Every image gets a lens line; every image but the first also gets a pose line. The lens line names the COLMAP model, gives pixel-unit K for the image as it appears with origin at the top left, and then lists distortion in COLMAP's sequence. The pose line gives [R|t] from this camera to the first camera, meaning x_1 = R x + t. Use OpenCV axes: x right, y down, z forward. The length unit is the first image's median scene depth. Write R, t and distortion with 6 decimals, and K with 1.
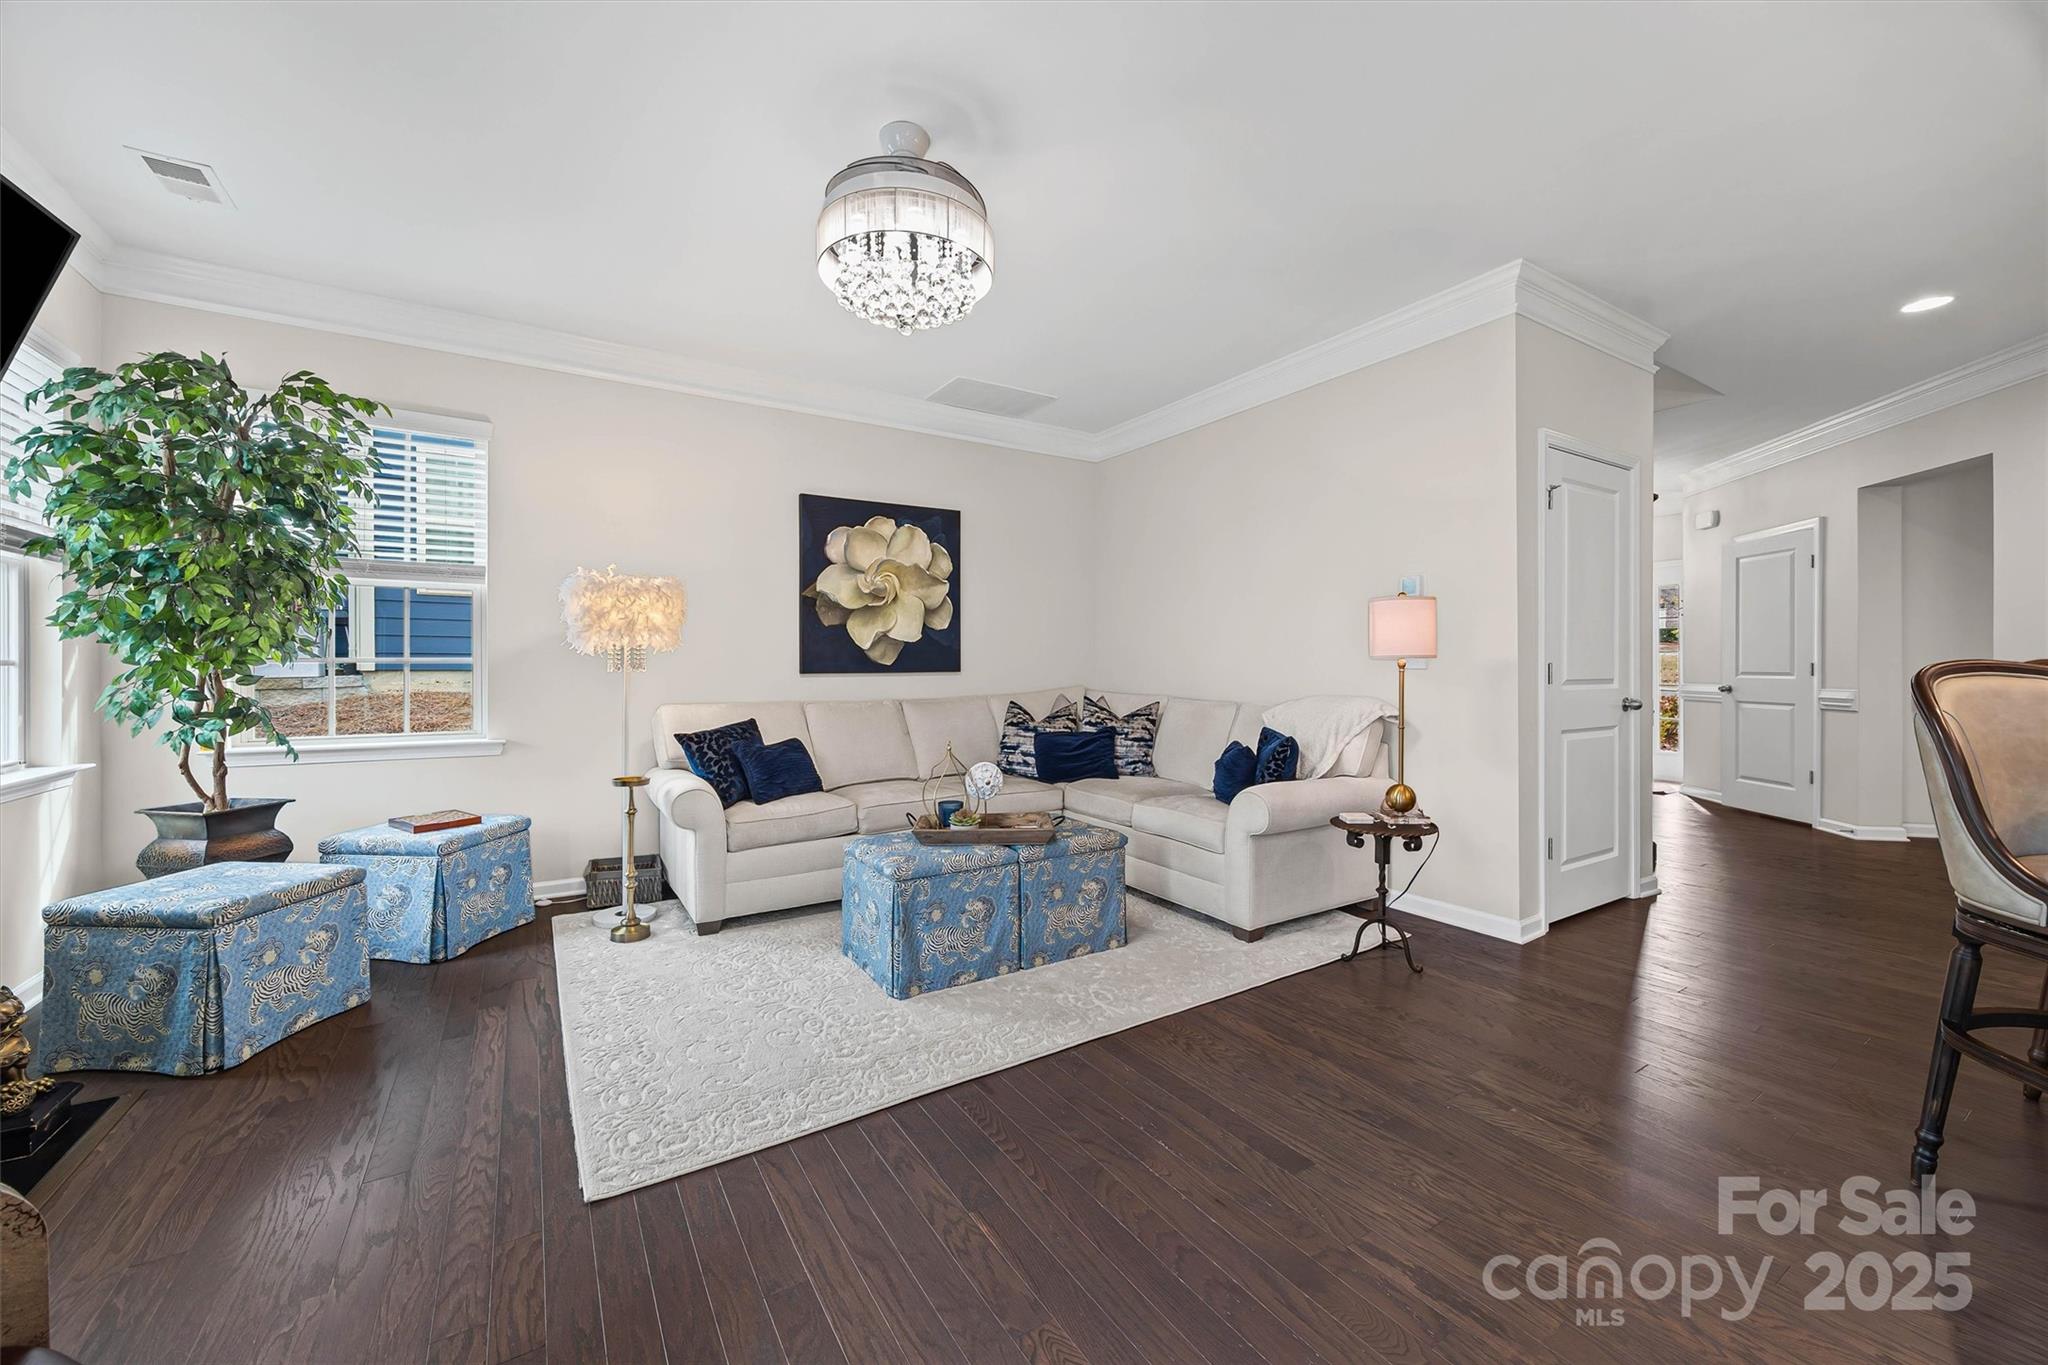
lens RADIAL K [[781.6, 0, 1007.9], [0, 781.6, 665.7], [0, 0, 1]] dist [-0.000100, -0.000470]
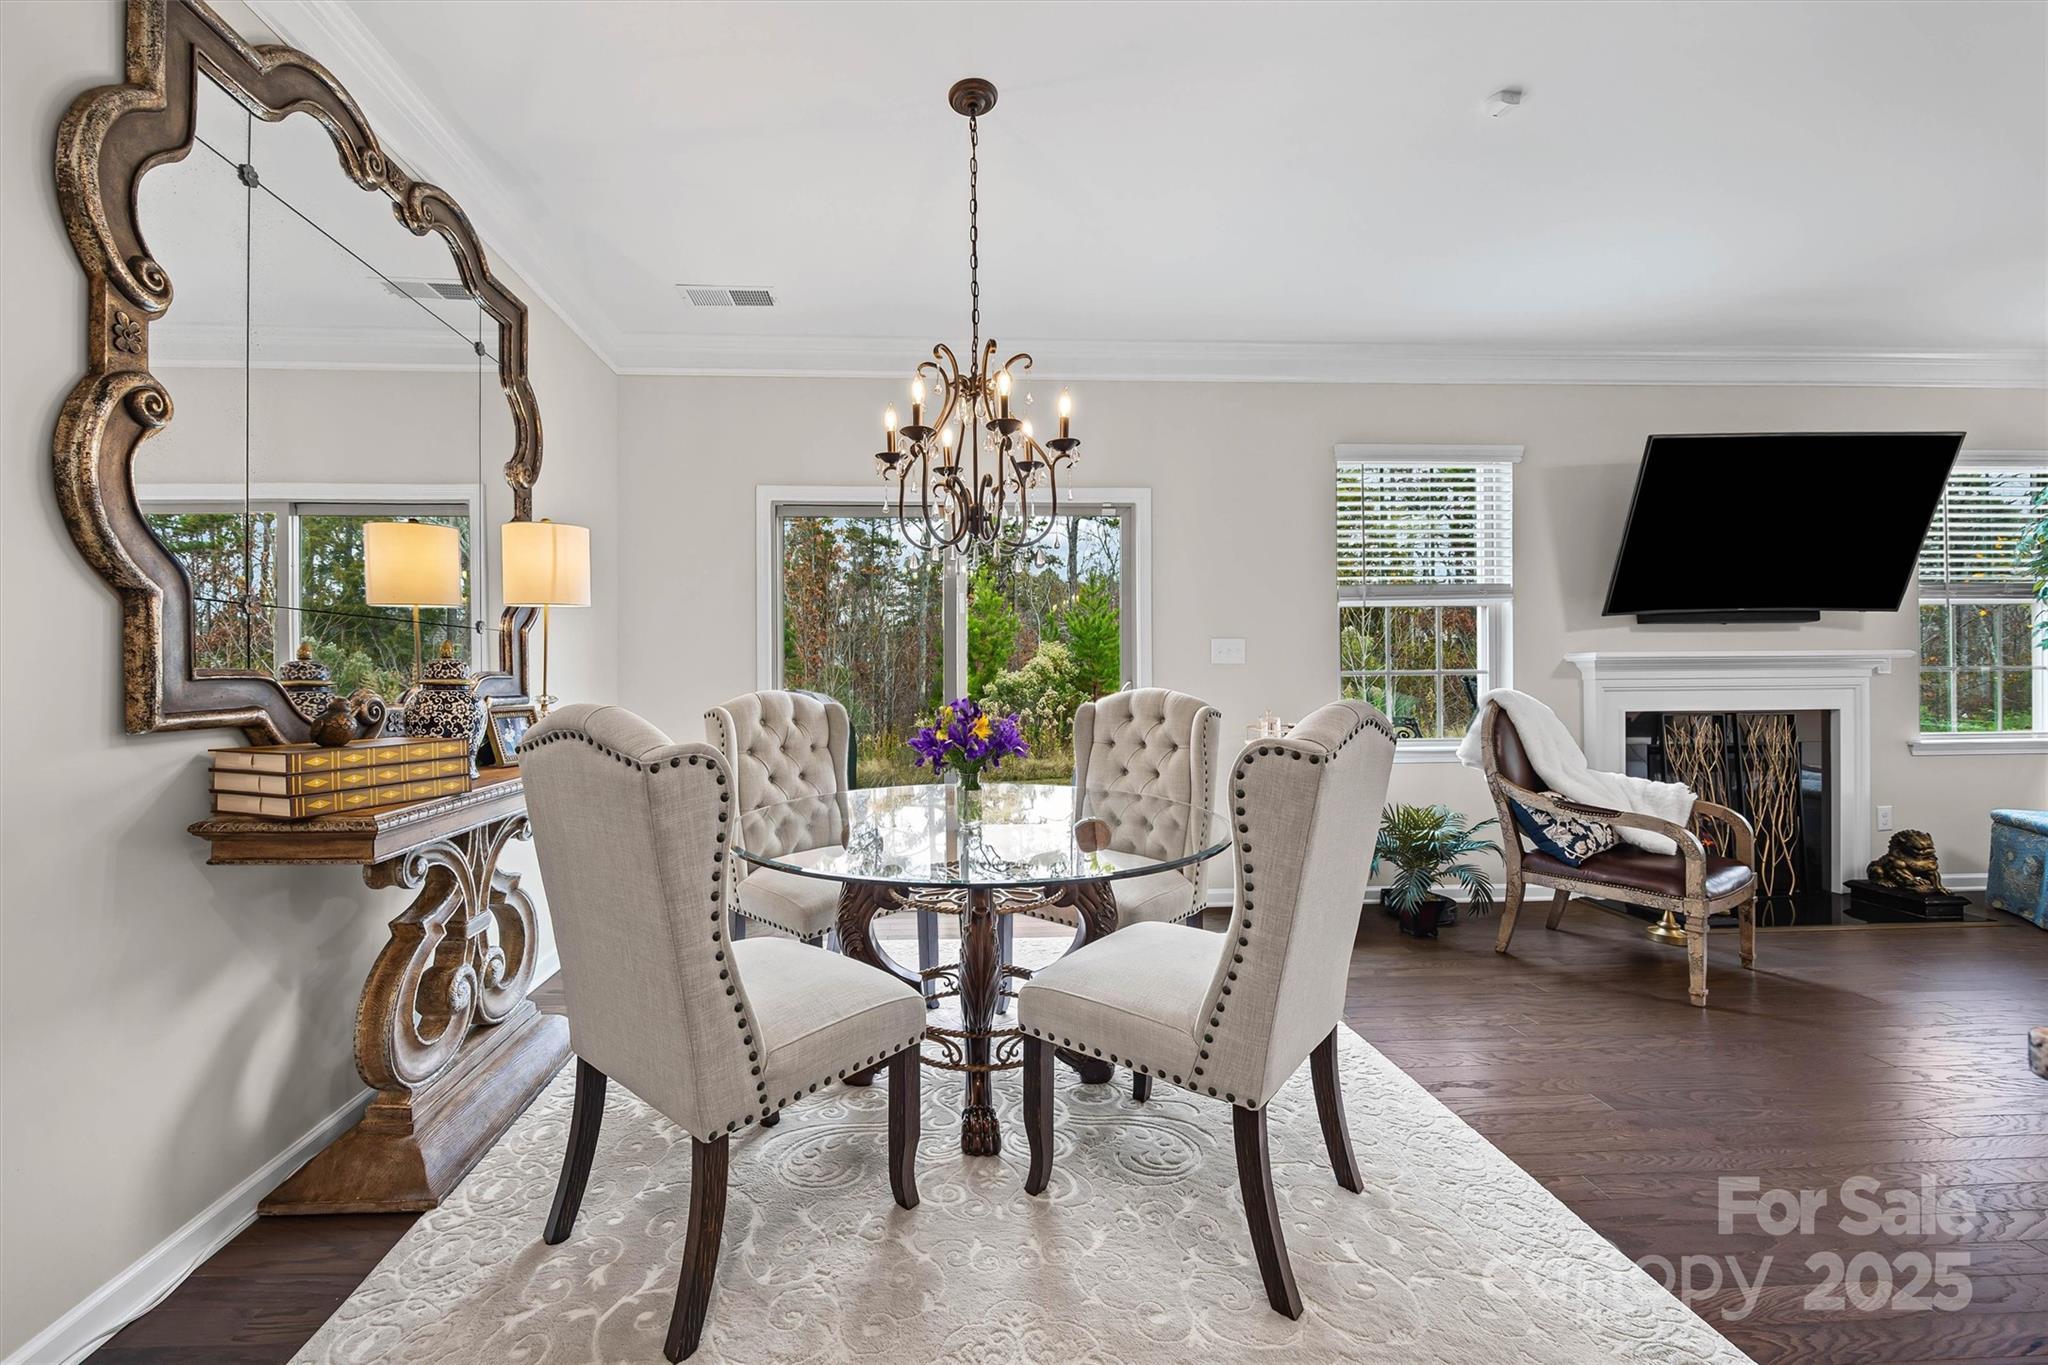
lens RADIAL K [[804.1, 0, 948.9], [0, 804.1, 674.0], [0, 0, 1]] dist [-0.007242, 0.000220]
pose [[-0.486597, 0.004615, -0.873615, 0.679599], [0.007349, 0.999972, 0.001190, -0.005120], [0.873596, -0.005841, -0.486617, -0.074827]]
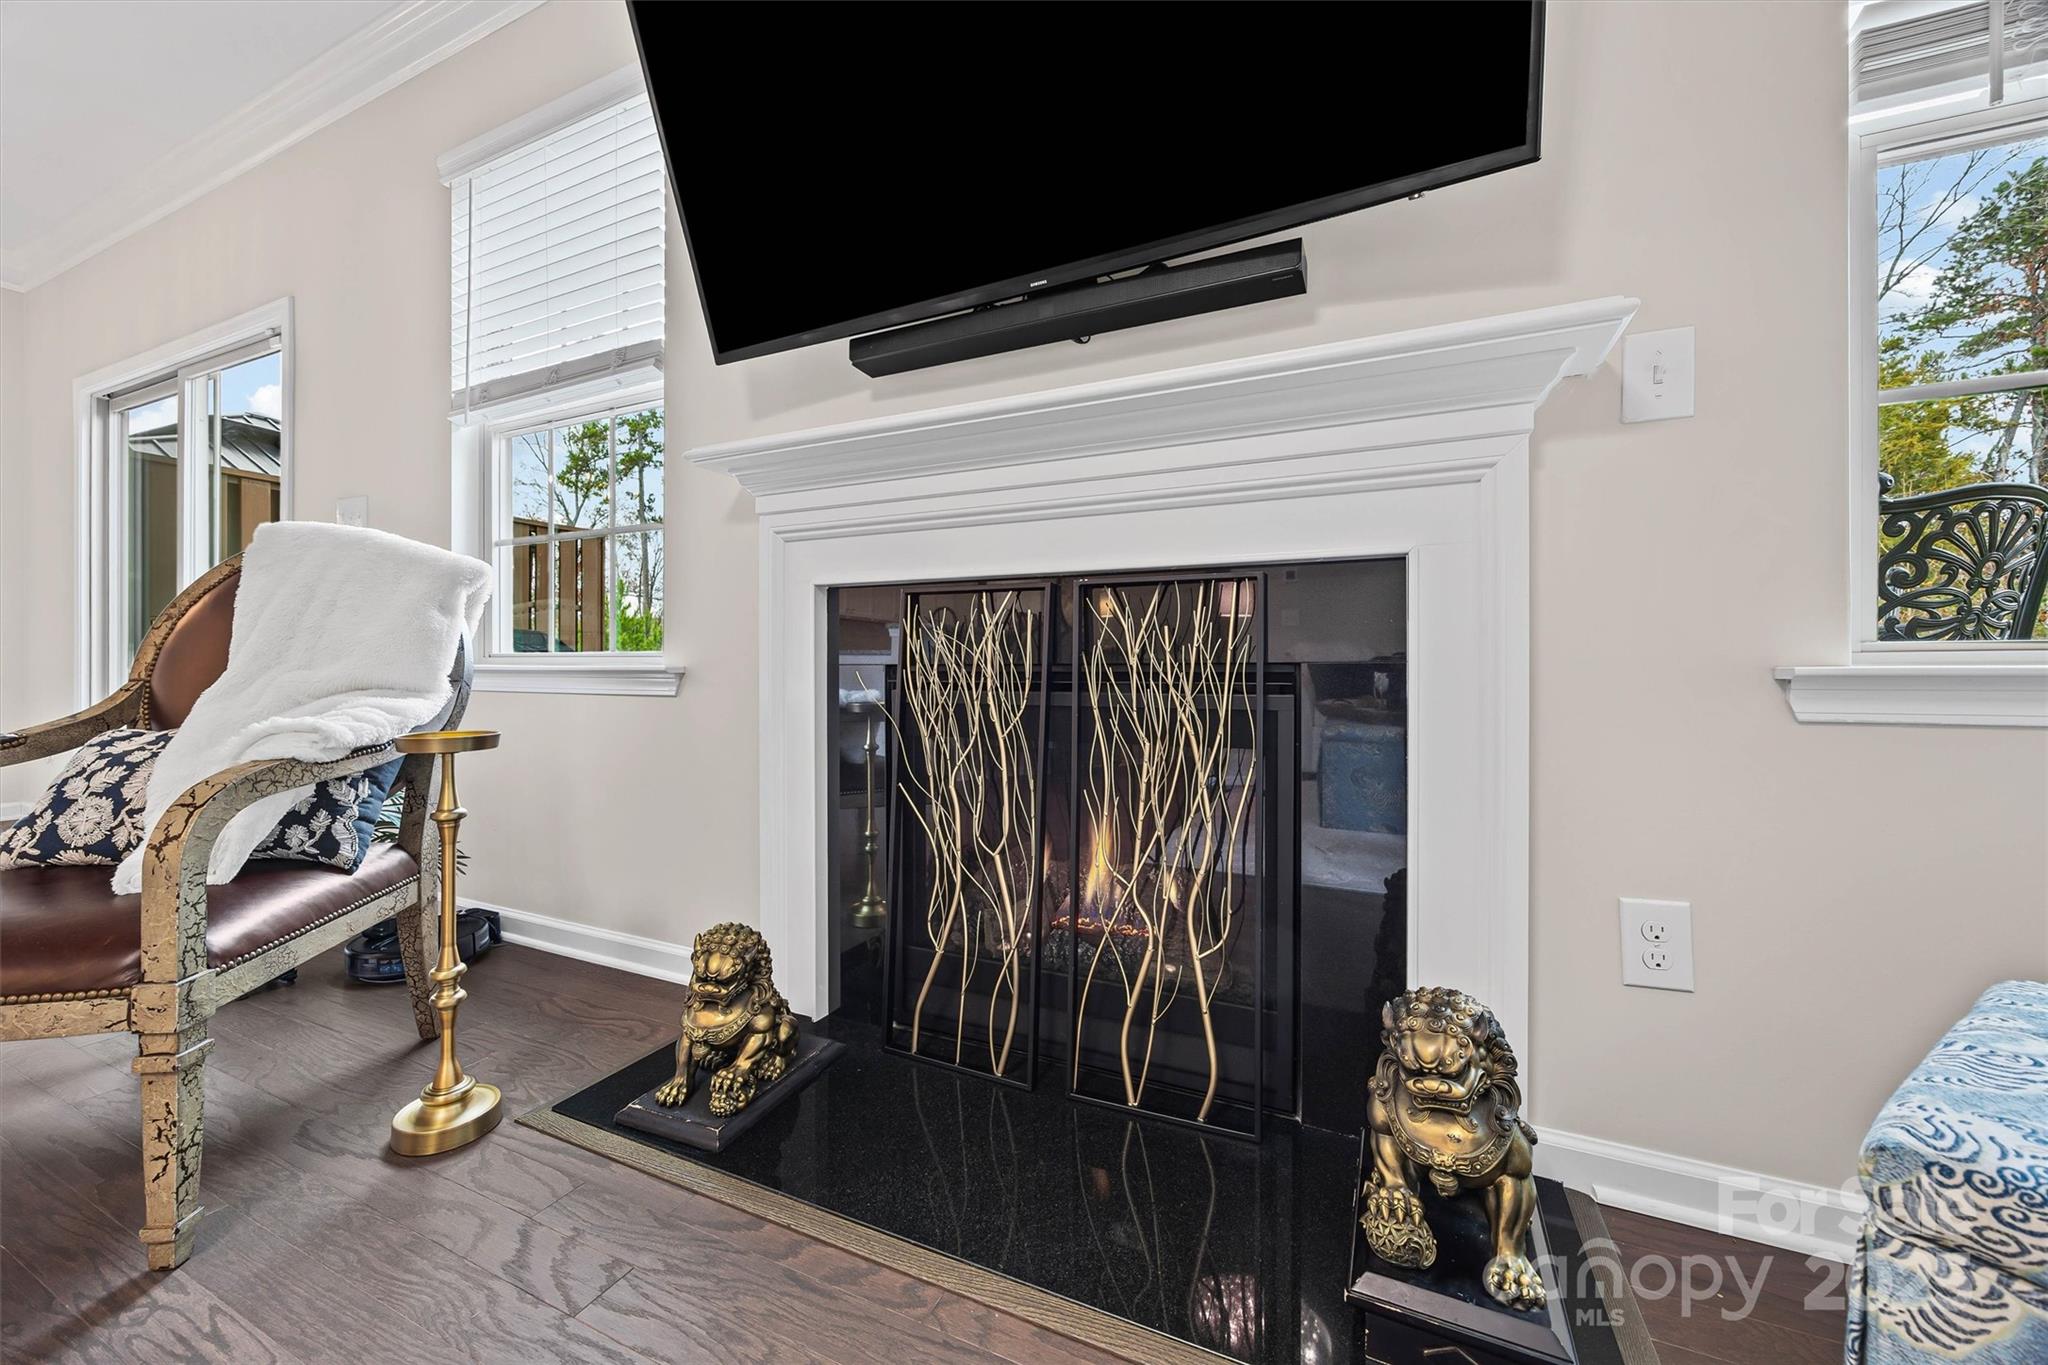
lens RADIAL K [[781.6, 0, 1014.6], [0, 781.6, 664.3], [0, 0, 1]] dist [-0.000100, -0.000470]
pose [[-0.836201, -0.001813, -0.548421, -0.315960], [-0.001657, 0.999998, -0.000780, 0.080021], [0.548421, 0.000257, -0.836202, 0.501333]]
